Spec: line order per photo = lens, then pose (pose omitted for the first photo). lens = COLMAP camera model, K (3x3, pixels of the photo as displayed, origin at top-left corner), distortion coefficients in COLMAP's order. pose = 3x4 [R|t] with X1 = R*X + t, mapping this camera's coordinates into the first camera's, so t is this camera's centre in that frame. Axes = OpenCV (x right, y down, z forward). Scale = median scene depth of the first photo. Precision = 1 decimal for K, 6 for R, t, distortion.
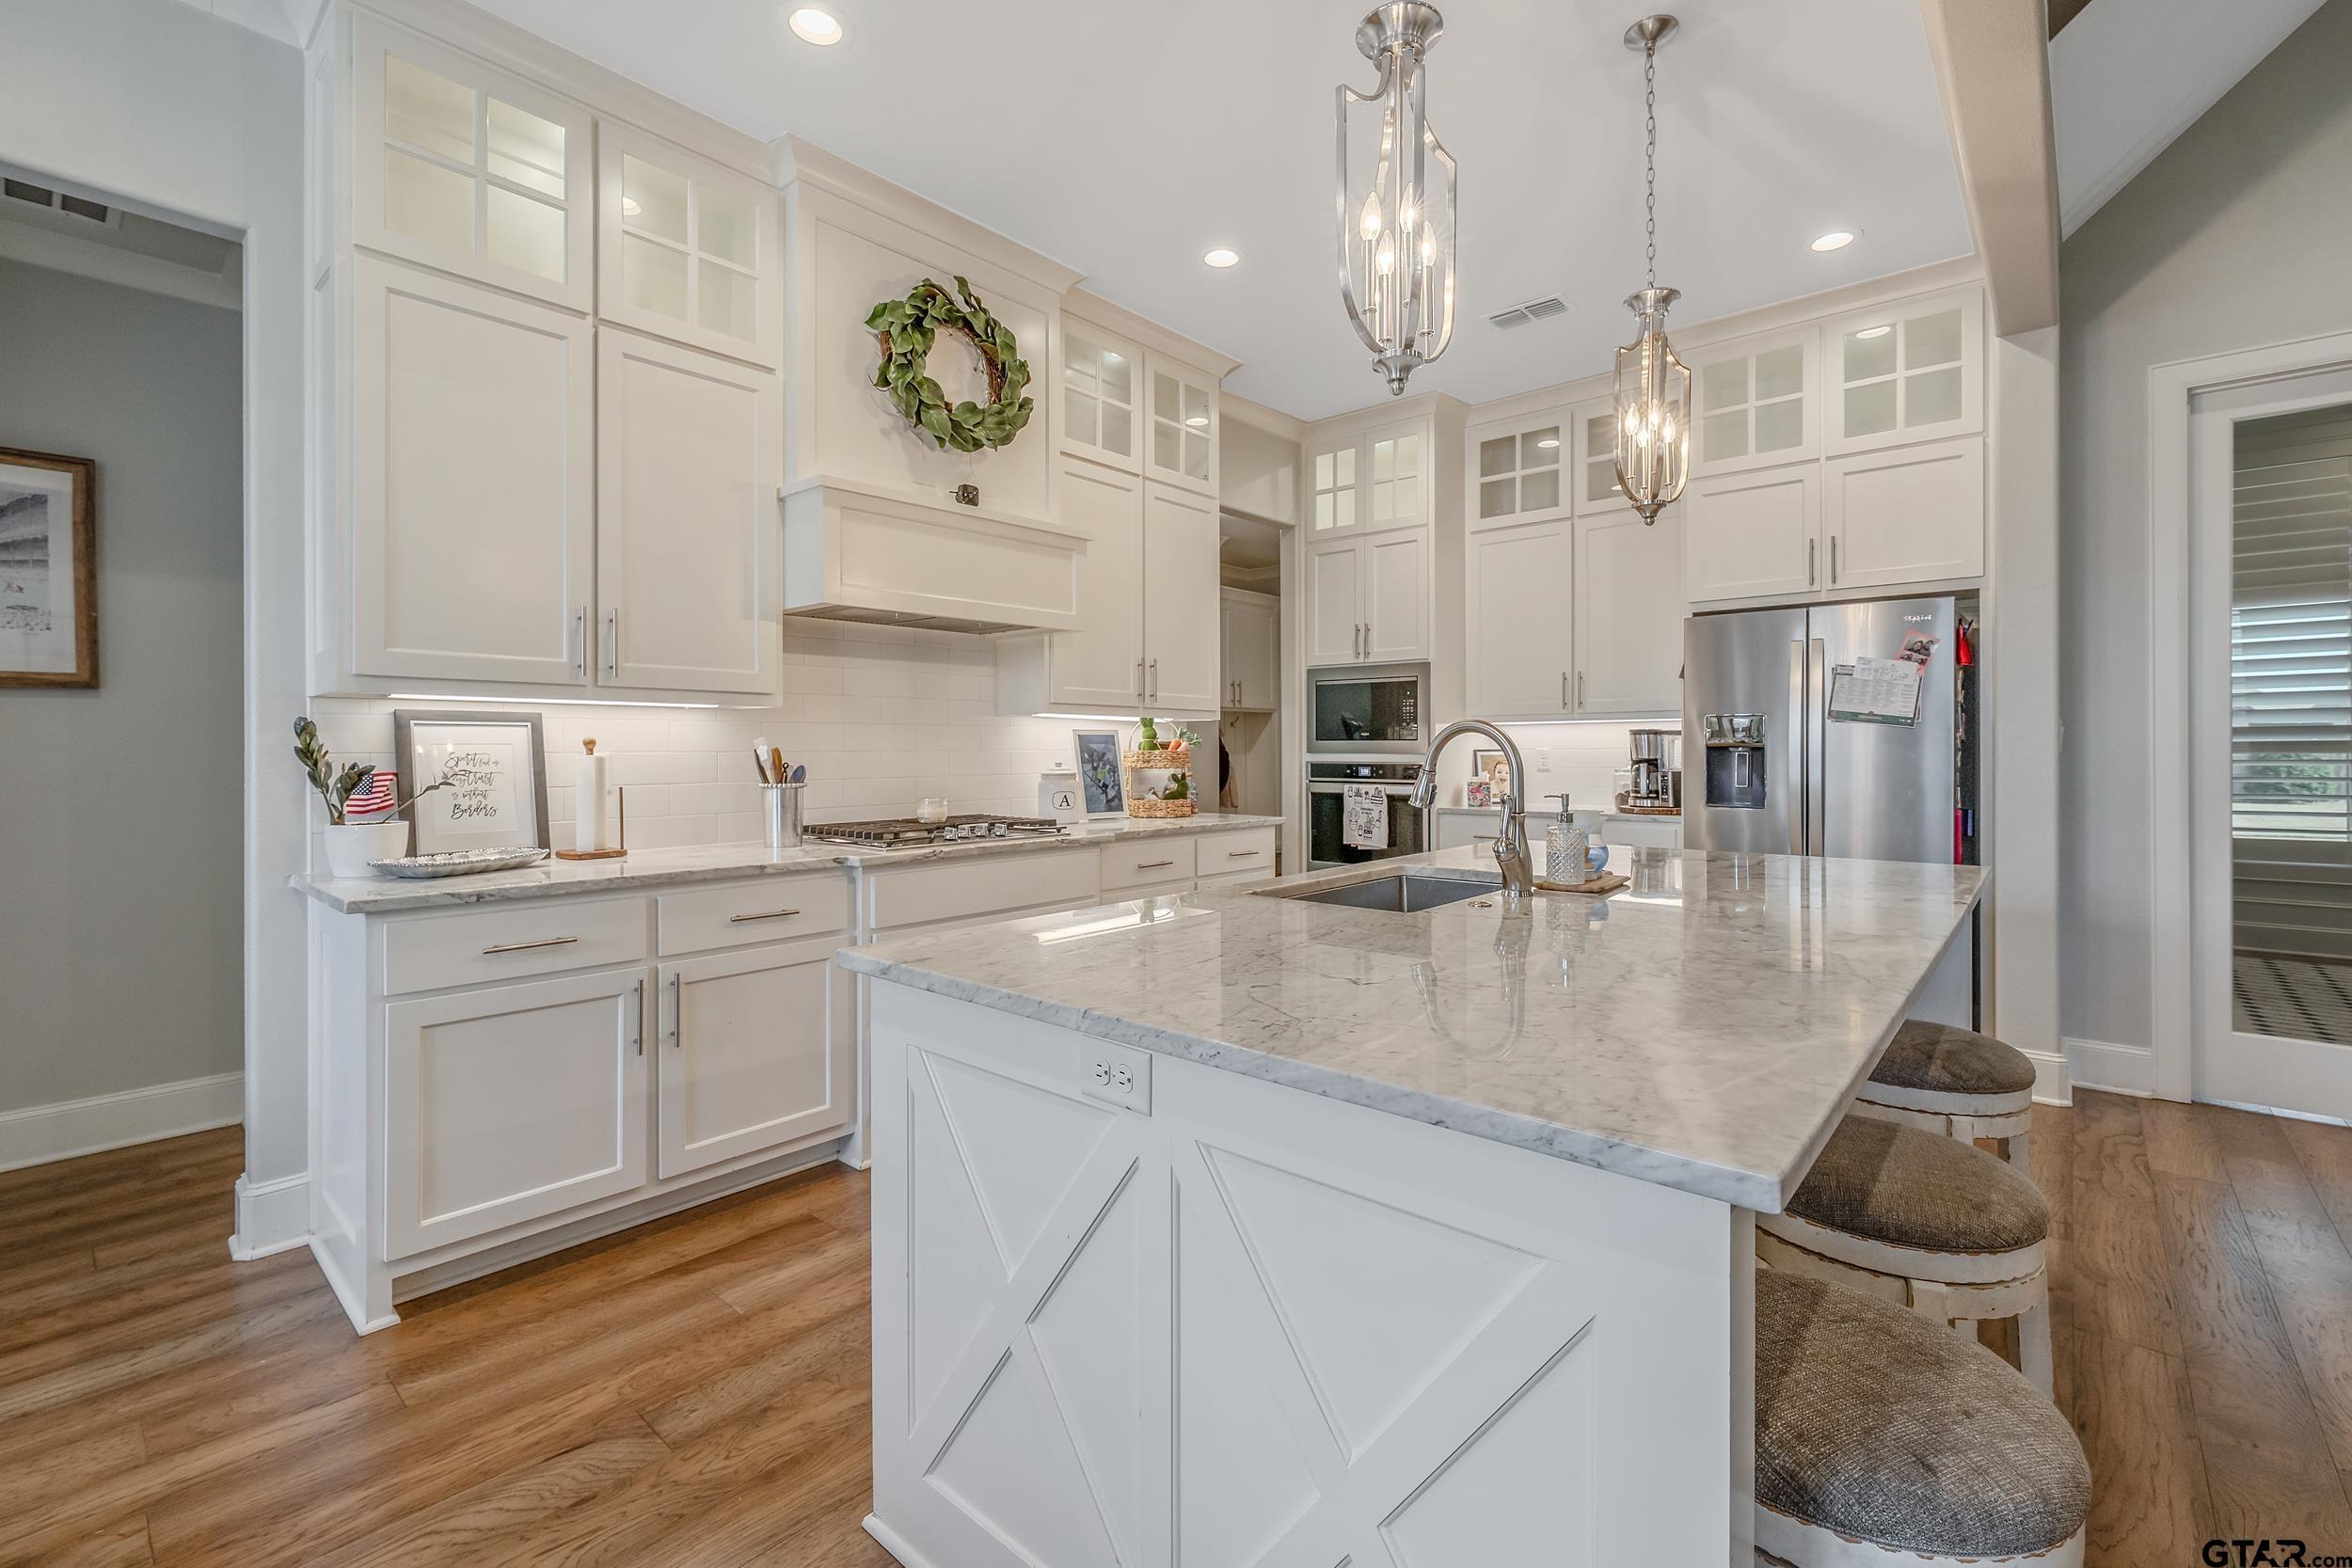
lens RADIAL K [[1044.2, 0, 1187.5], [0, 1044.2, 750.1], [0, 0, 1]] dist [0.000858, 0.000077]
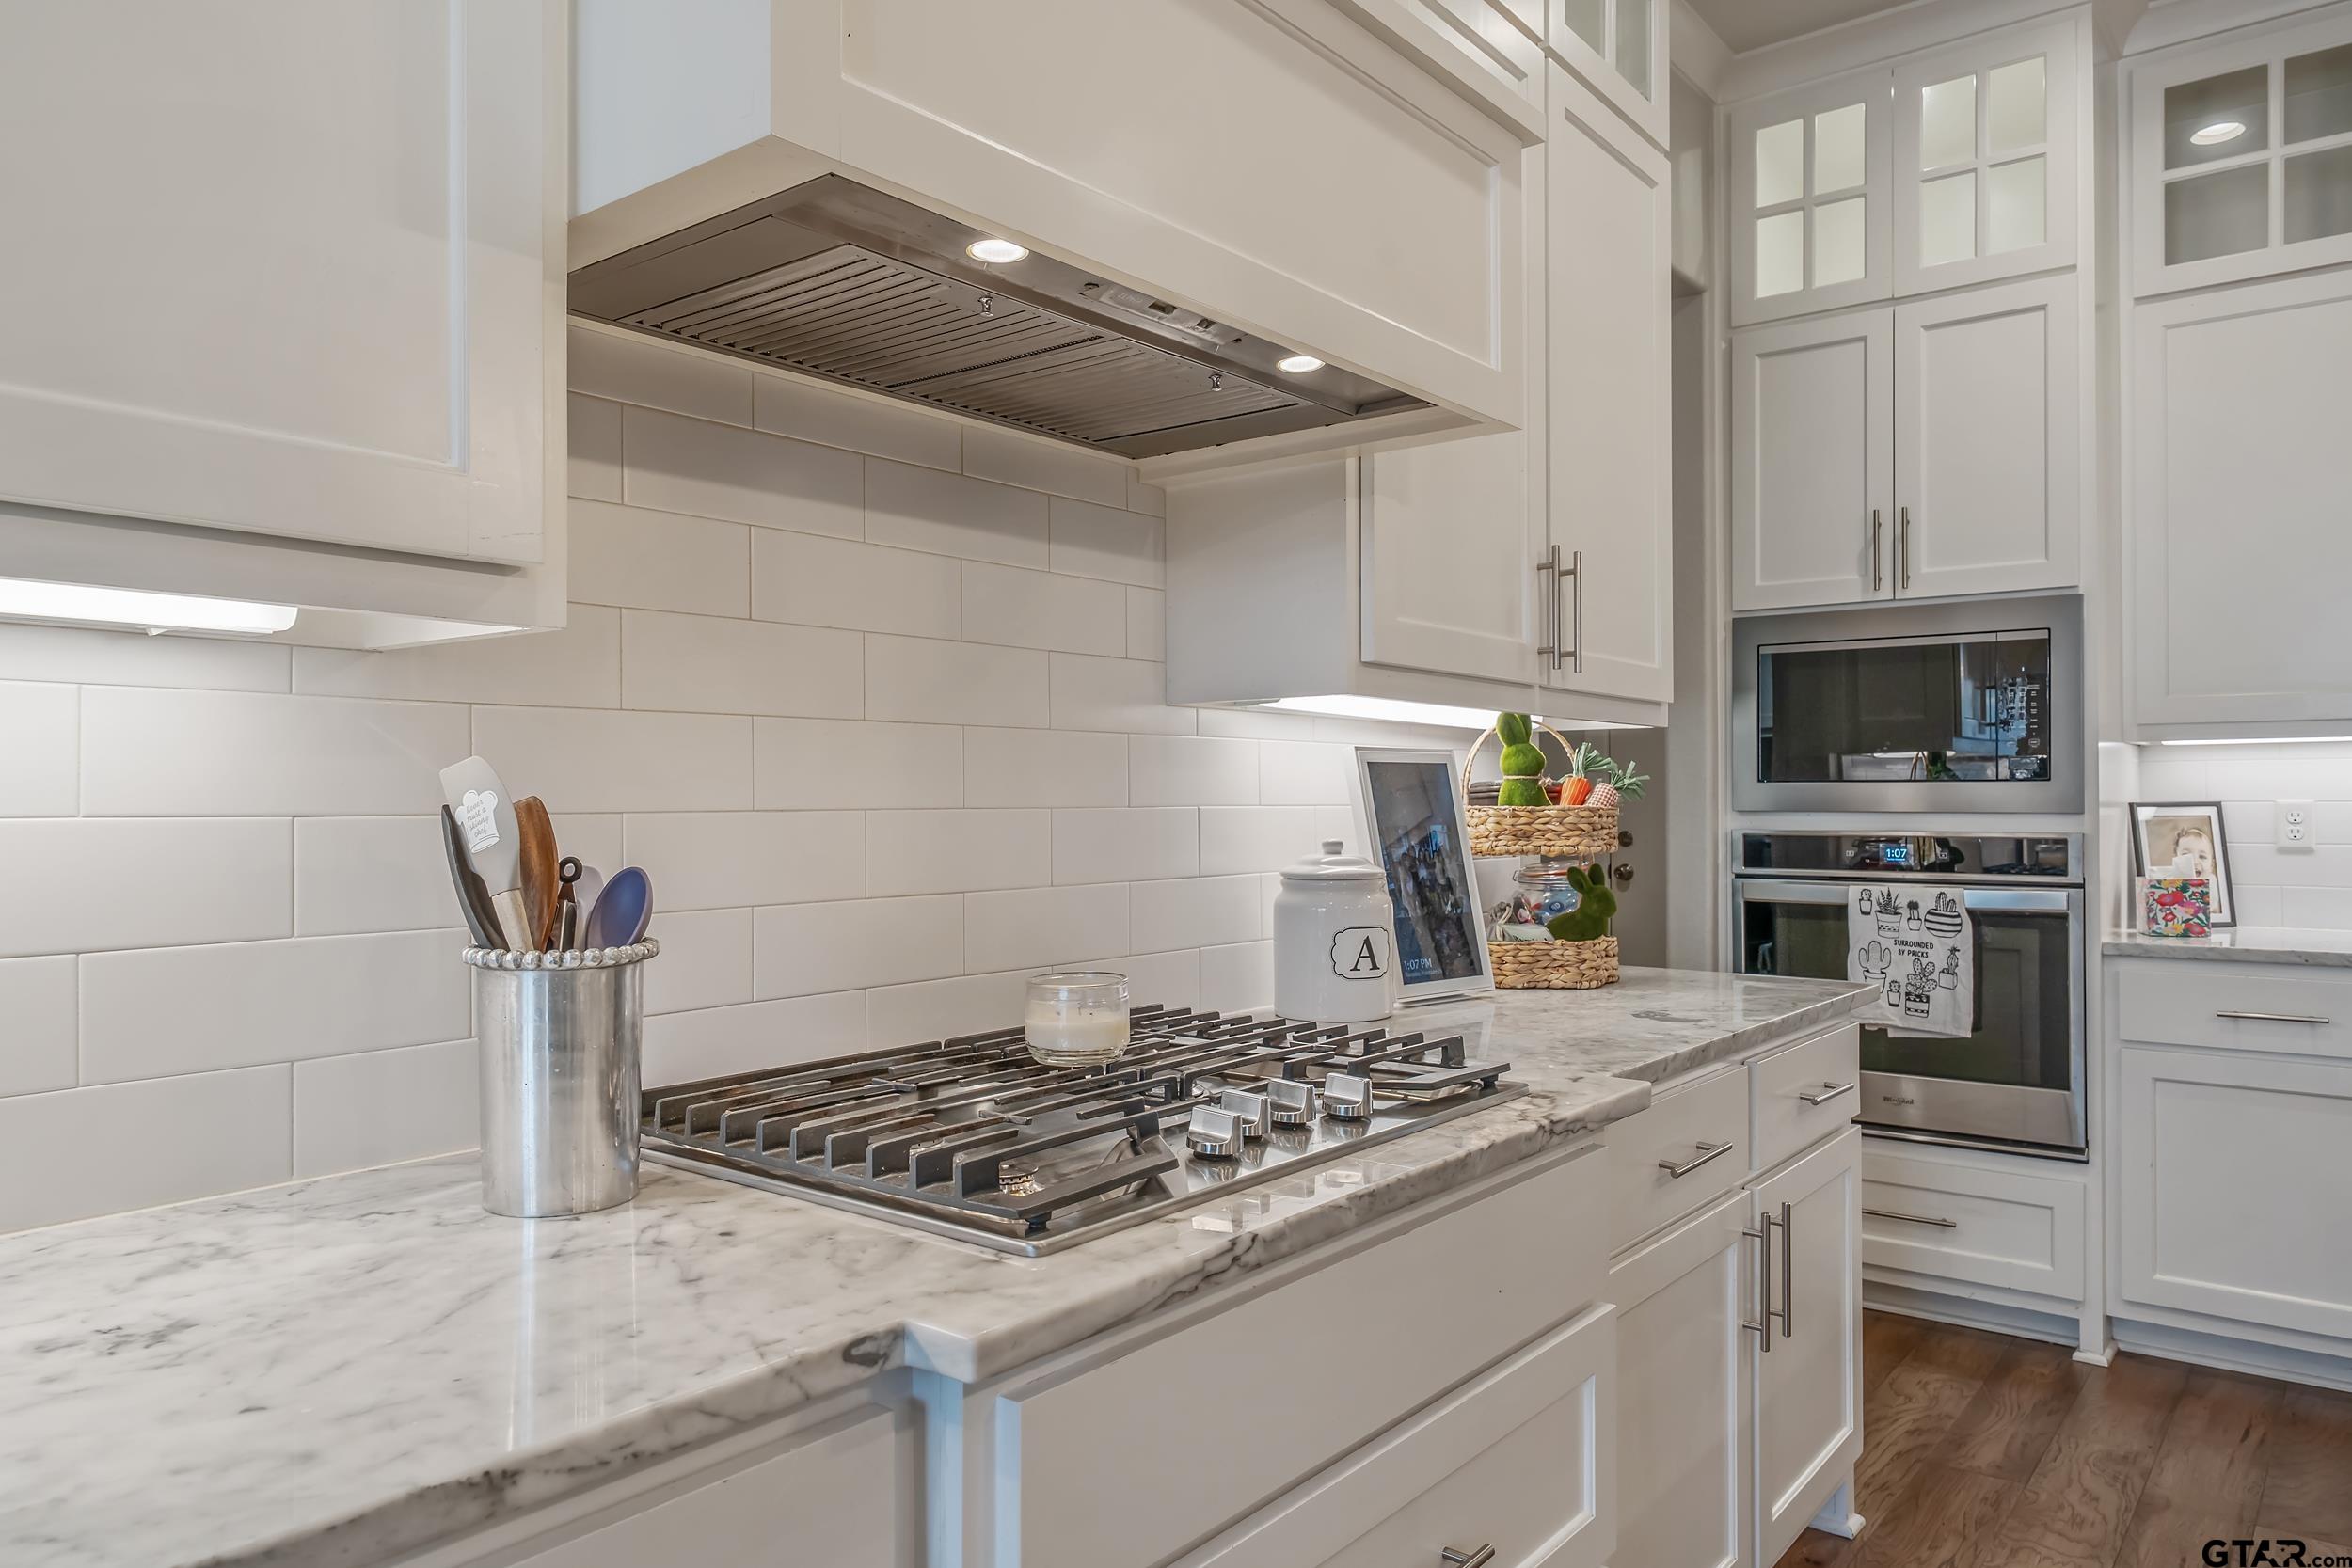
lens RADIAL K [[1582.3, 0, 1174.4], [0, 1582.3, 789.4], [0, 0, 1]] dist [-0.001457, -0.002019]
pose [[0.999207, -0.001485, 0.039784, -0.178817], [0.001879, 0.999950, -0.009851, -0.000337], [-0.039767, 0.009918, 0.999160, 0.430988]]
